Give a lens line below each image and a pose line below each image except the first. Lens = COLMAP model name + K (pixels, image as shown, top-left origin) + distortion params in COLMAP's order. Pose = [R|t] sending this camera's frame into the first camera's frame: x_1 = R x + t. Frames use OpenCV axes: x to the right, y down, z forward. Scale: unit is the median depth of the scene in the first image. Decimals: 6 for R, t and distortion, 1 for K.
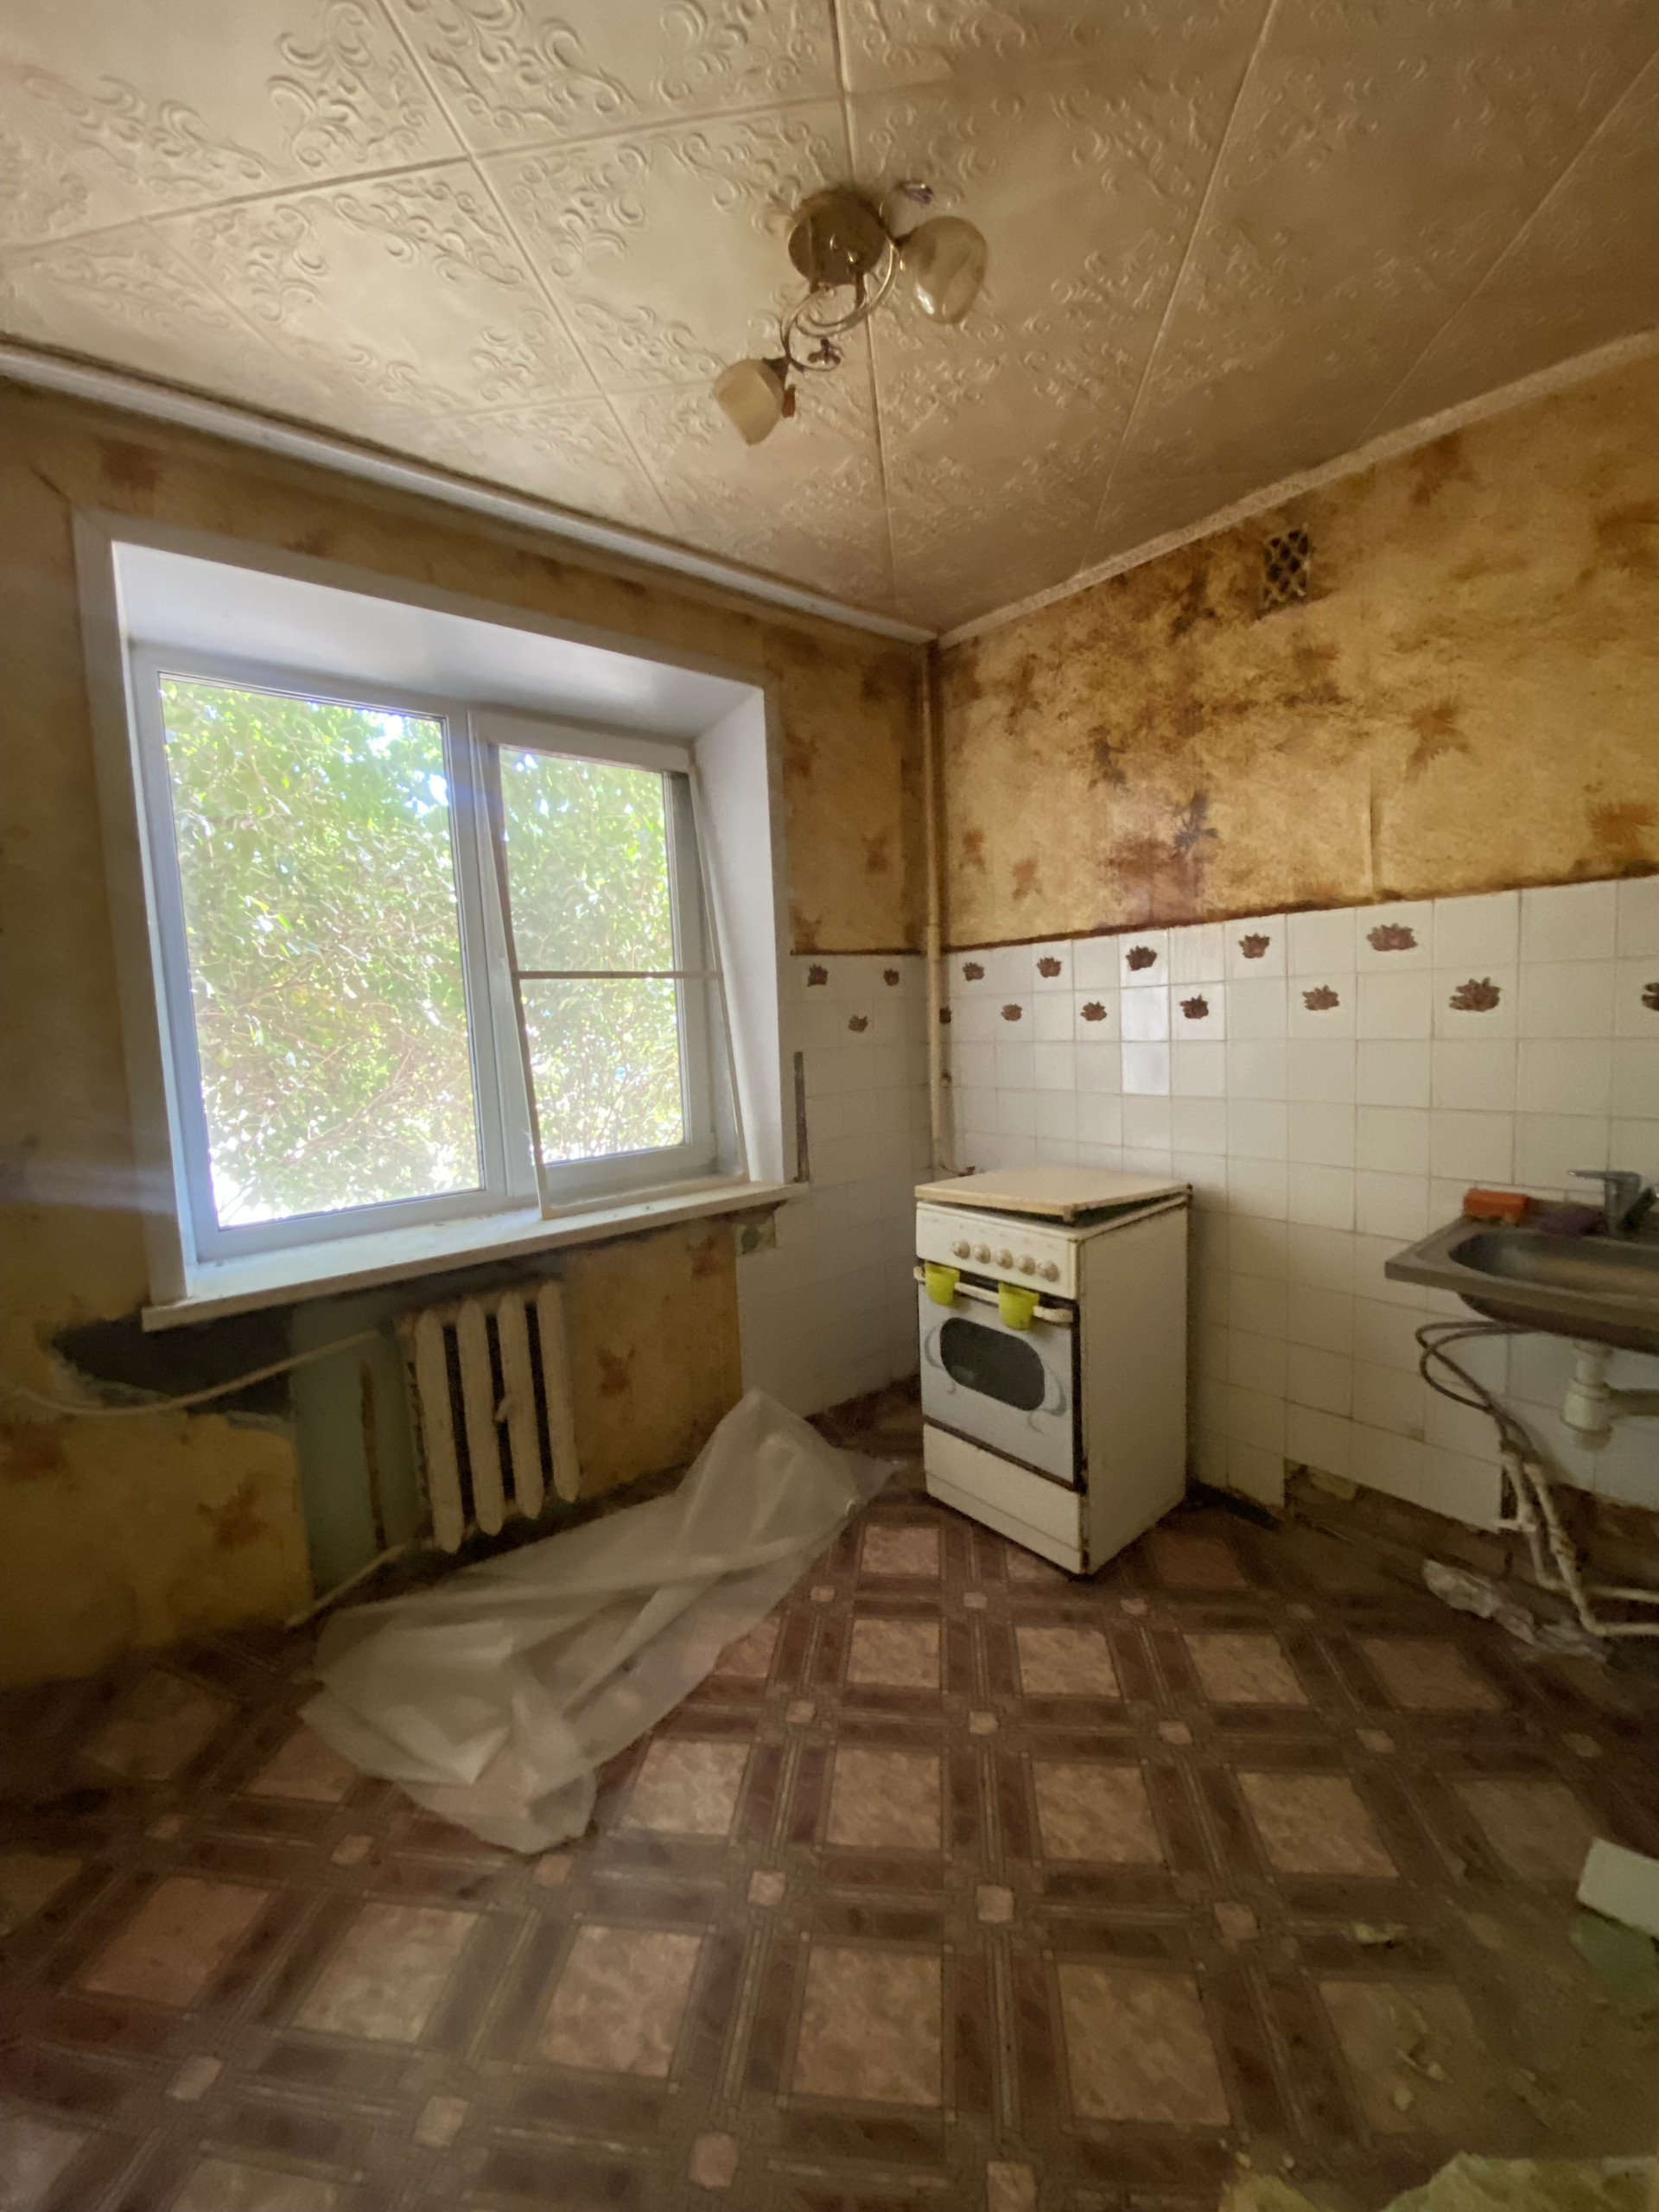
lens RADIAL K [[885.9, 0, 836.9], [0, 885.9, 1099.9], [0, 0, 1]] dist [-0.000599, -0.014047]
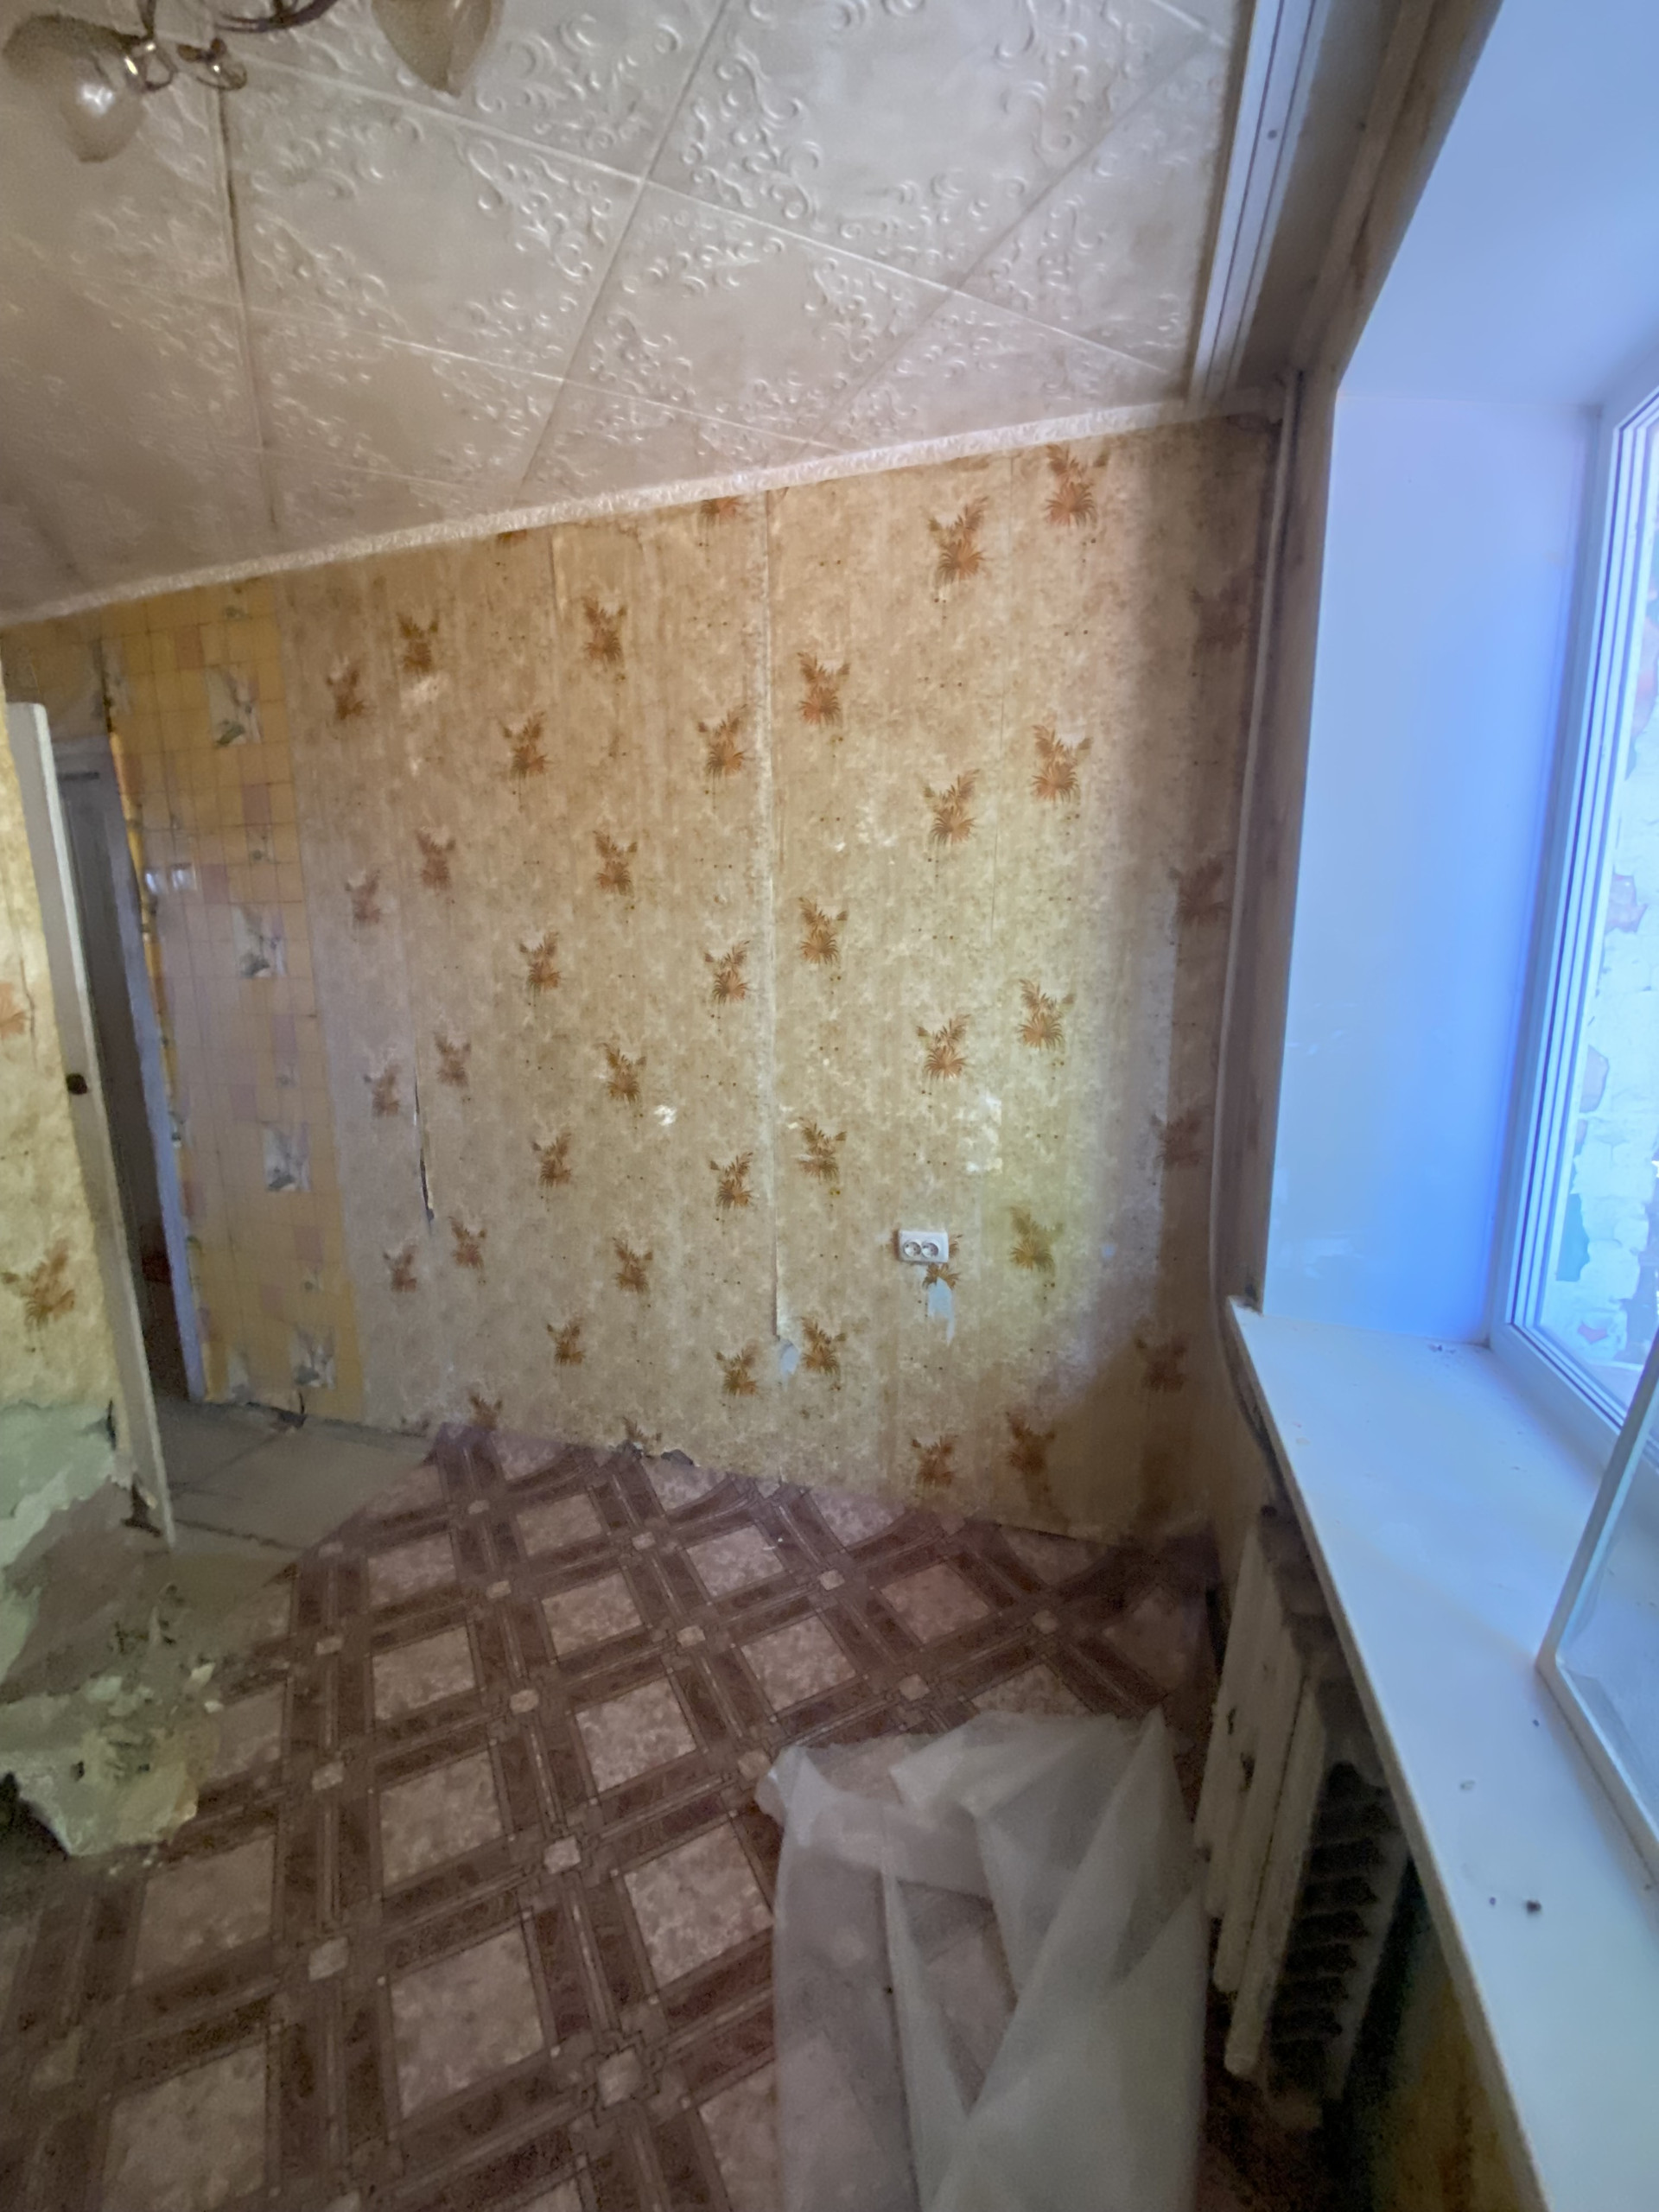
lens RADIAL K [[885.9, 0, 836.9], [0, 885.9, 1099.9], [0, 0, 1]] dist [-0.000599, -0.014047]
pose [[-0.823817, 0.149913, -0.546673, 0.084385], [-0.018242, 0.956885, 0.289895, -0.278405], [0.566562, 0.248793, -0.785563, 1.668448]]
